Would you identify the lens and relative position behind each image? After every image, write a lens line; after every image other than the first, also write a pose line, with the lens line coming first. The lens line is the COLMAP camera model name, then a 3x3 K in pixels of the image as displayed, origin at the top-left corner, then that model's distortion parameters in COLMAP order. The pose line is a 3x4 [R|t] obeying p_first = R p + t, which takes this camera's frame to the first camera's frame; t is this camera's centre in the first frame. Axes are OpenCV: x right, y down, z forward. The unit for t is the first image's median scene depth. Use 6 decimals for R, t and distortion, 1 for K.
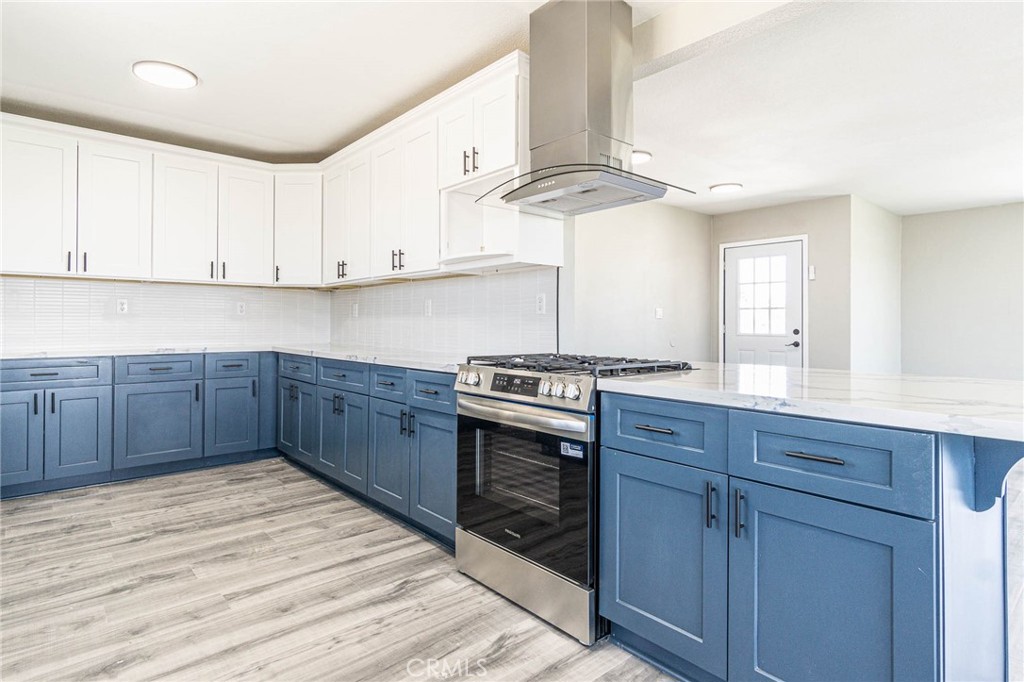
lens RADIAL K [[555.5, 0, 510.4], [0, 555.5, 314.9], [0, 0, 1]] dist [0.000161, 0.000508]
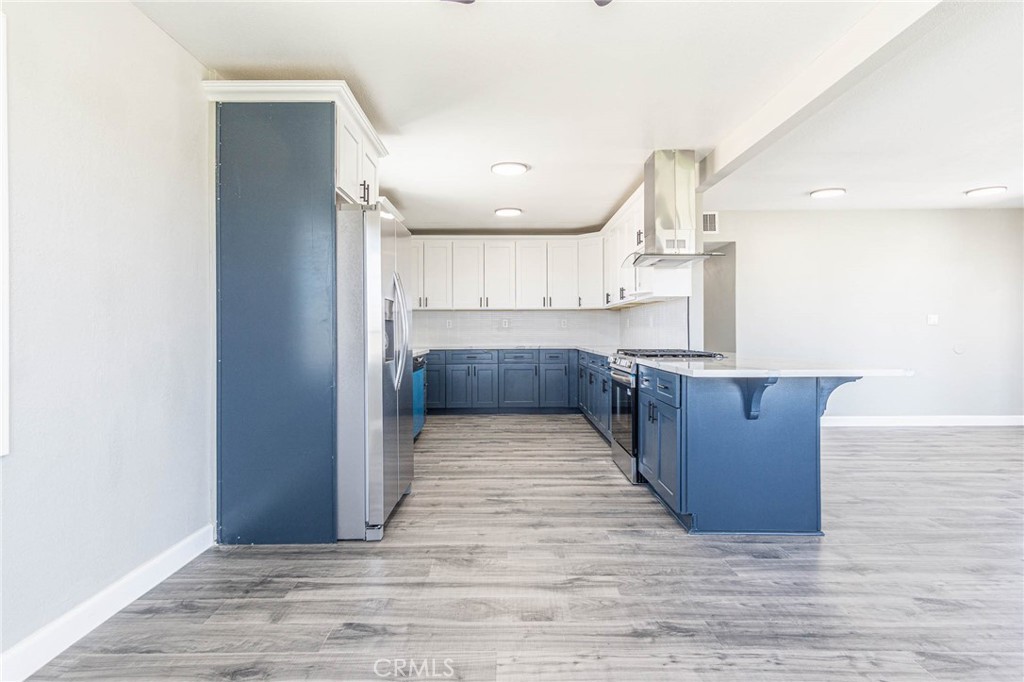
lens RADIAL K [[548.7, 0, 488.0], [0, 548.7, 333.6], [0, 0, 1]] dist [0.003687, 0.001105]
pose [[0.734882, -0.004345, -0.678181, 0.723382], [0.017276, 0.999775, 0.012315, -0.007742], [0.677975, -0.020767, 0.734791, -0.565228]]
